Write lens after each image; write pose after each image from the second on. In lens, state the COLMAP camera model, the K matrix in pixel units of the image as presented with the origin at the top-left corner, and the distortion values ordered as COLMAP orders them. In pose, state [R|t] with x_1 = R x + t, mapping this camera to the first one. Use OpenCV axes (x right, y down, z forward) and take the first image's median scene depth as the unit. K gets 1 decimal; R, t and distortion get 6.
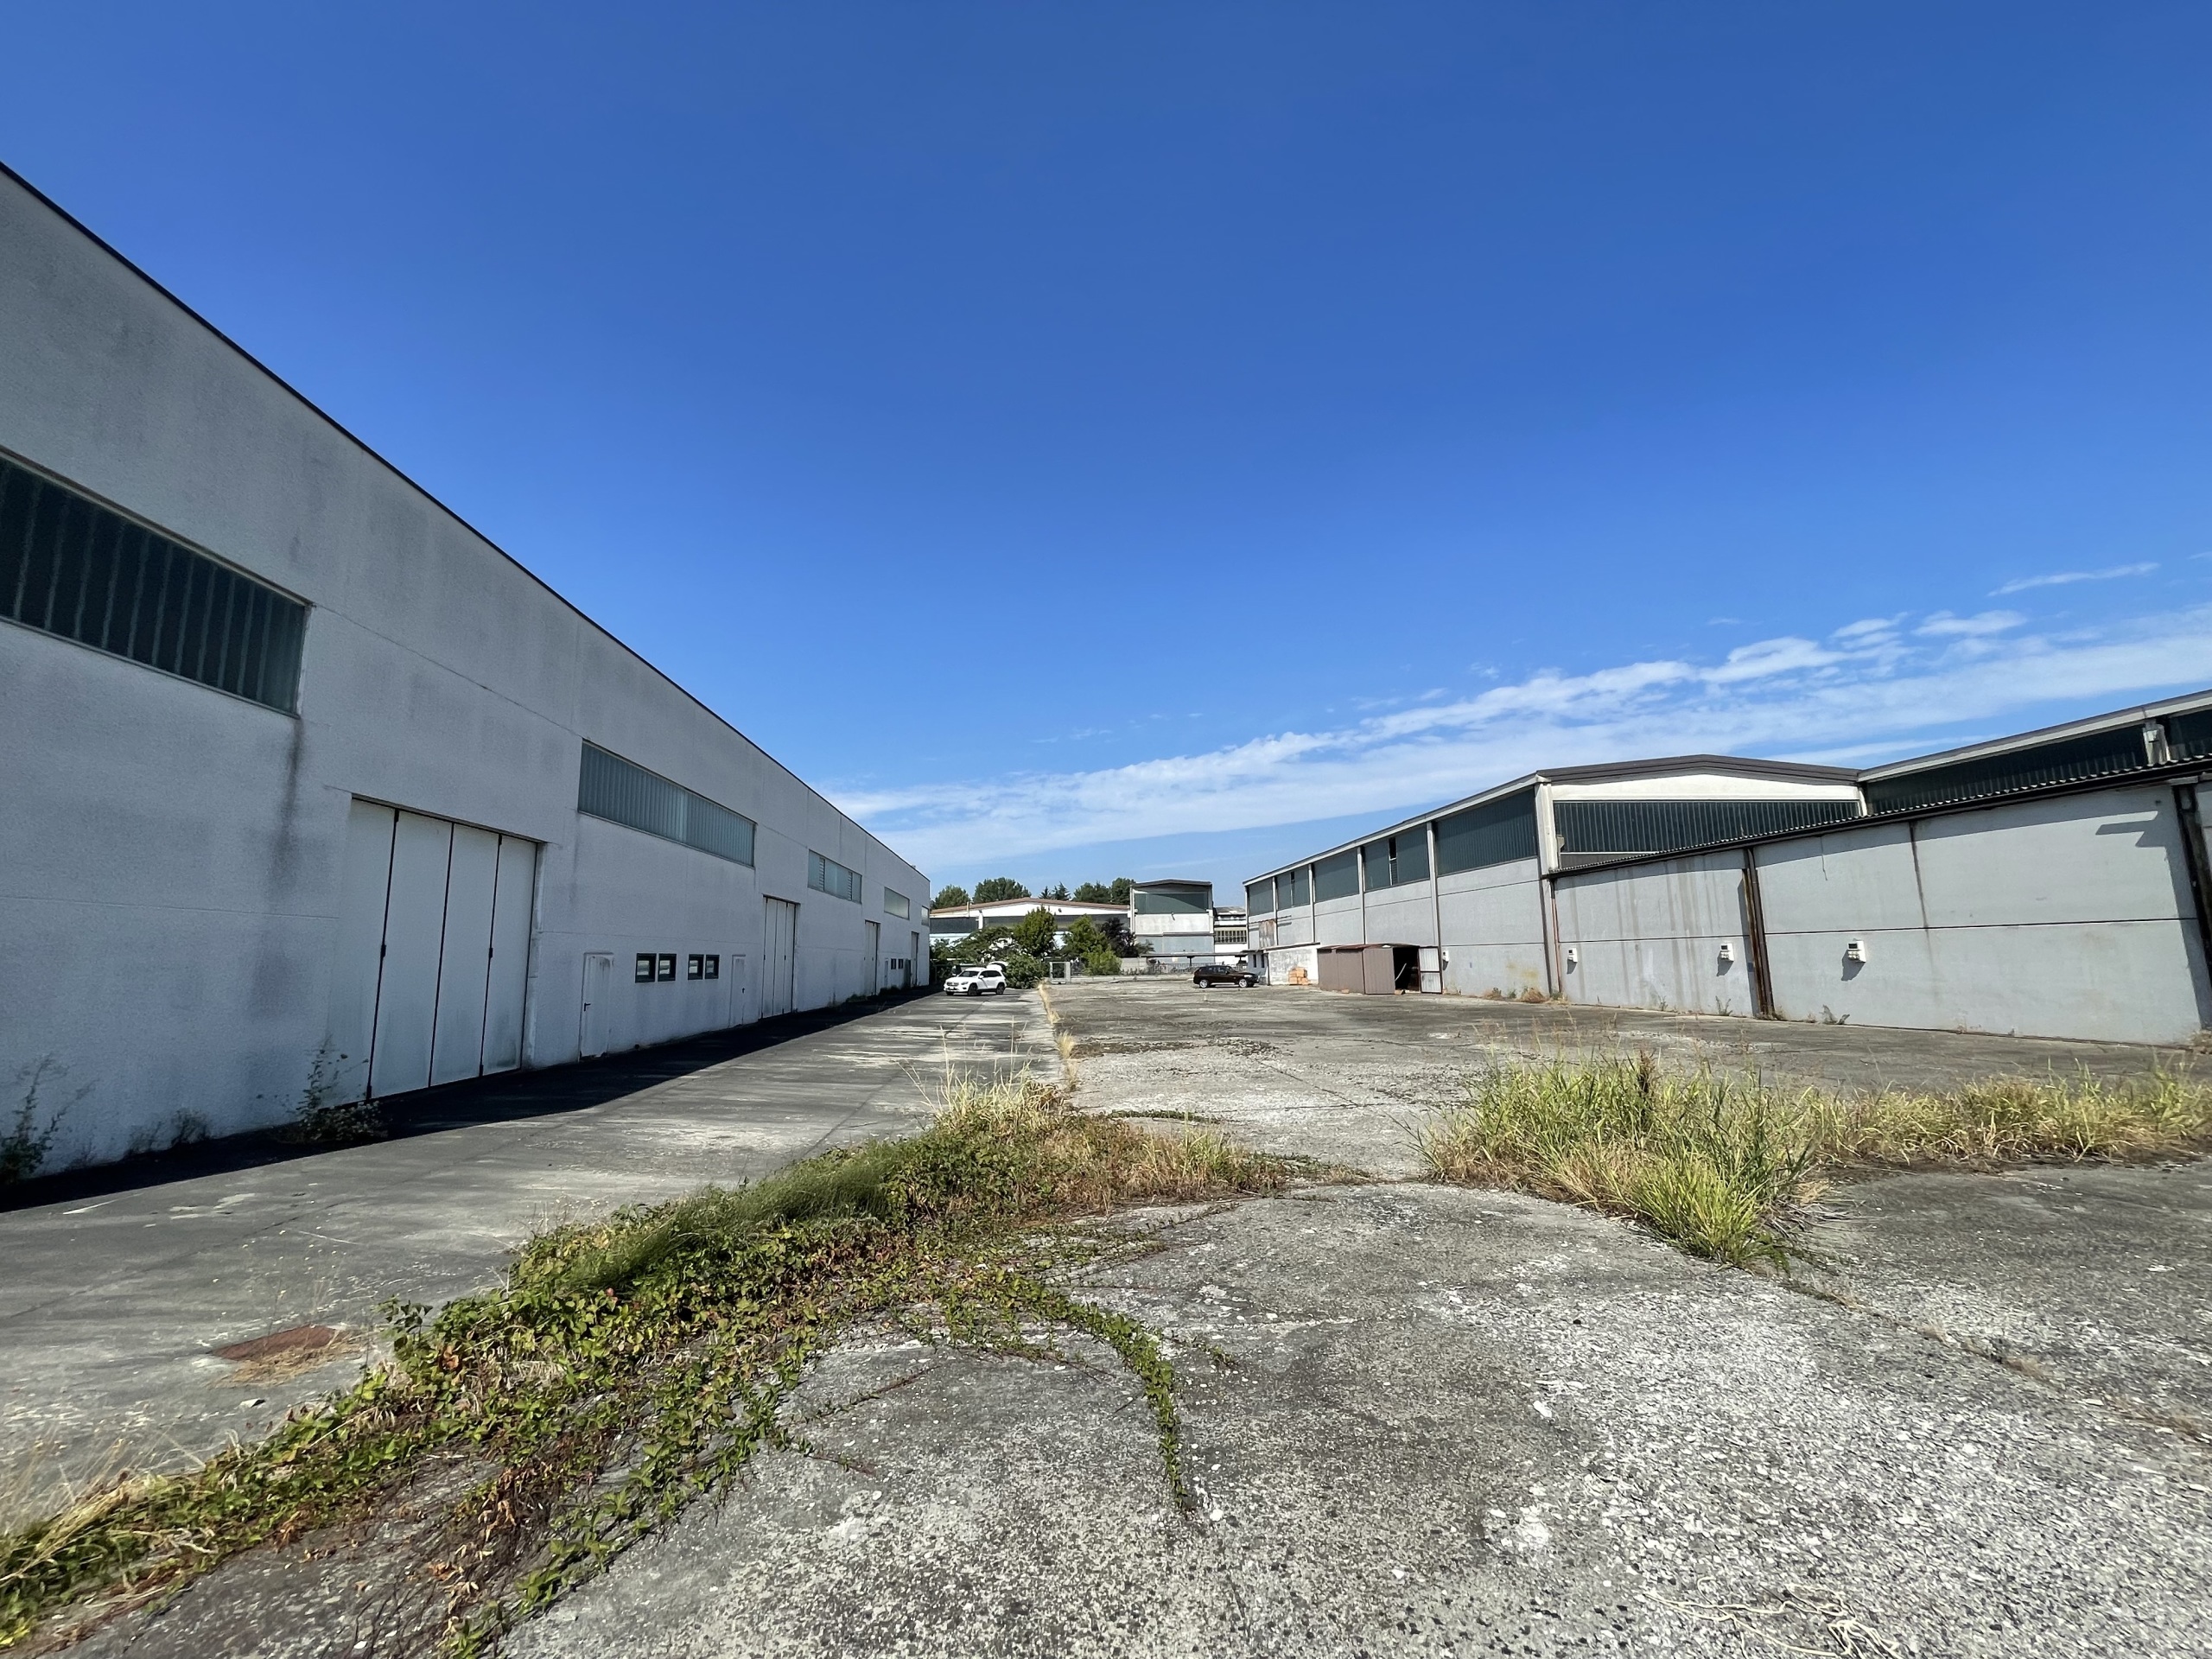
lens RADIAL K [[908.4, 0, 1106.0], [0, 908.4, 829.5], [0, 0, 1]] dist [-0.004433, -0.000092]
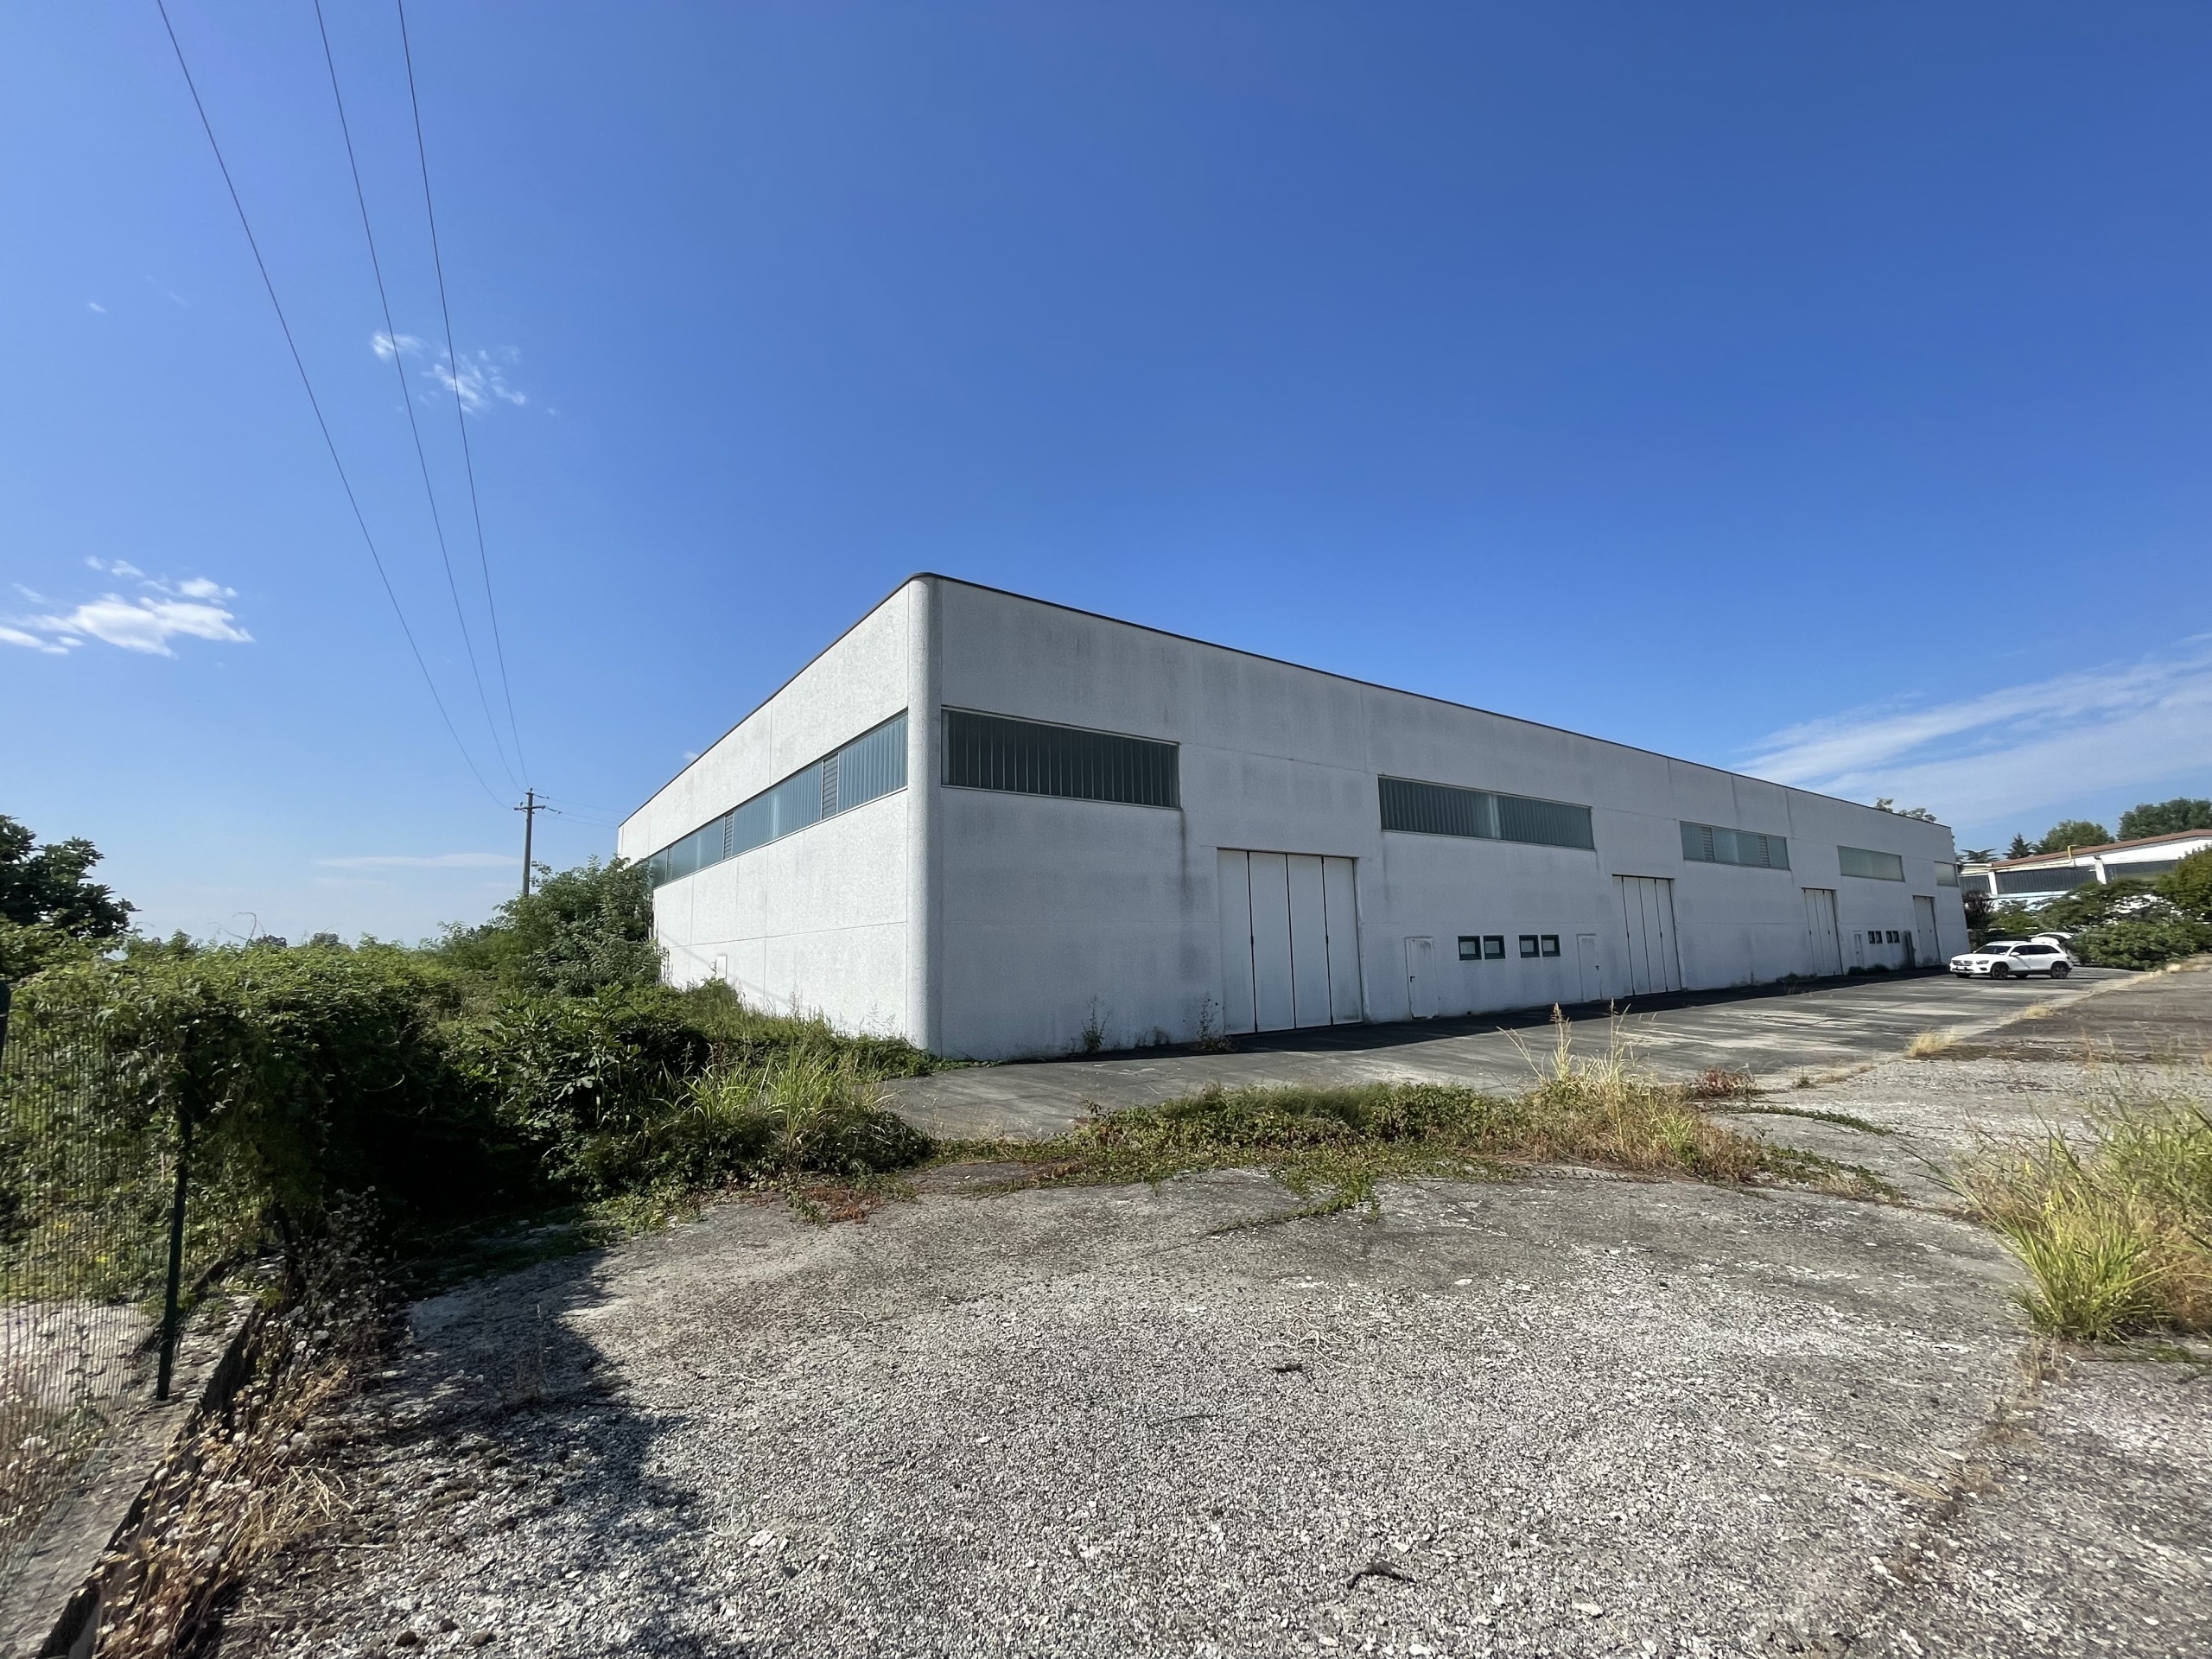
lens RADIAL K [[894.7, 0, 1110.5], [0, 894.7, 826.8], [0, 0, 1]] dist [-0.001677, -0.000260]
pose [[0.527762, -0.112873, -0.841859, 0.115386], [0.133872, 0.989797, -0.048783, -0.005839], [0.838776, -0.086956, 0.537488, -0.012502]]
